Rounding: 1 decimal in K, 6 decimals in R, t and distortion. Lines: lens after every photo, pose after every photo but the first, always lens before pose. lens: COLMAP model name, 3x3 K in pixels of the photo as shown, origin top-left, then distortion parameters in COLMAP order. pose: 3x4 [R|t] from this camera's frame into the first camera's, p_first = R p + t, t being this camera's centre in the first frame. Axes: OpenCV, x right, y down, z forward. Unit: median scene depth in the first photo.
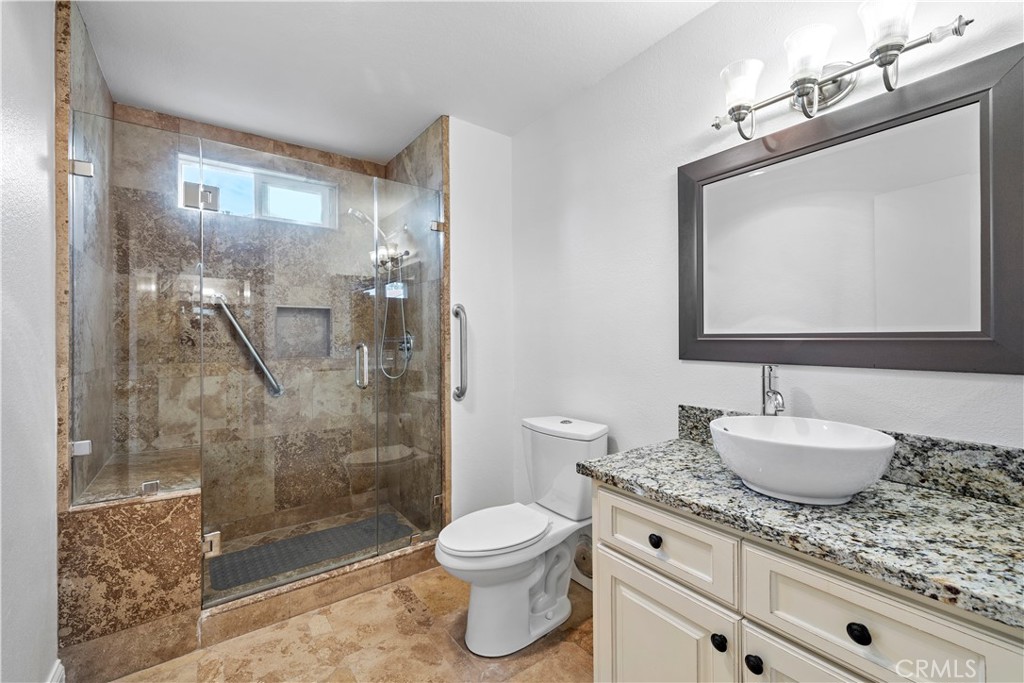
lens RADIAL K [[441.1, 0, 510.2], [0, 441.1, 336.5], [0, 0, 1]] dist [-0.027234, 0.000060]
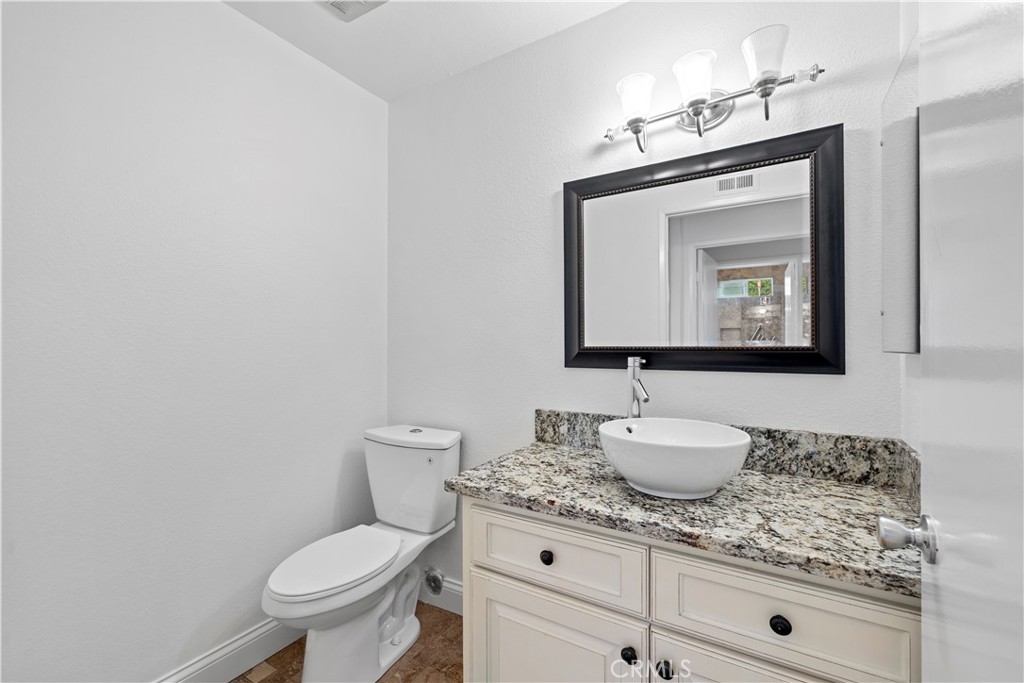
lens RADIAL K [[441.1, 0, 510.2], [0, 441.1, 336.5], [0, 0, 1]] dist [-0.027234, 0.000060]
pose [[0.940947, -0.010292, 0.338398, -0.100236], [0.019447, 0.999531, -0.023674, 0.000069], [-0.337996, 0.028857, 0.940705, 0.140674]]
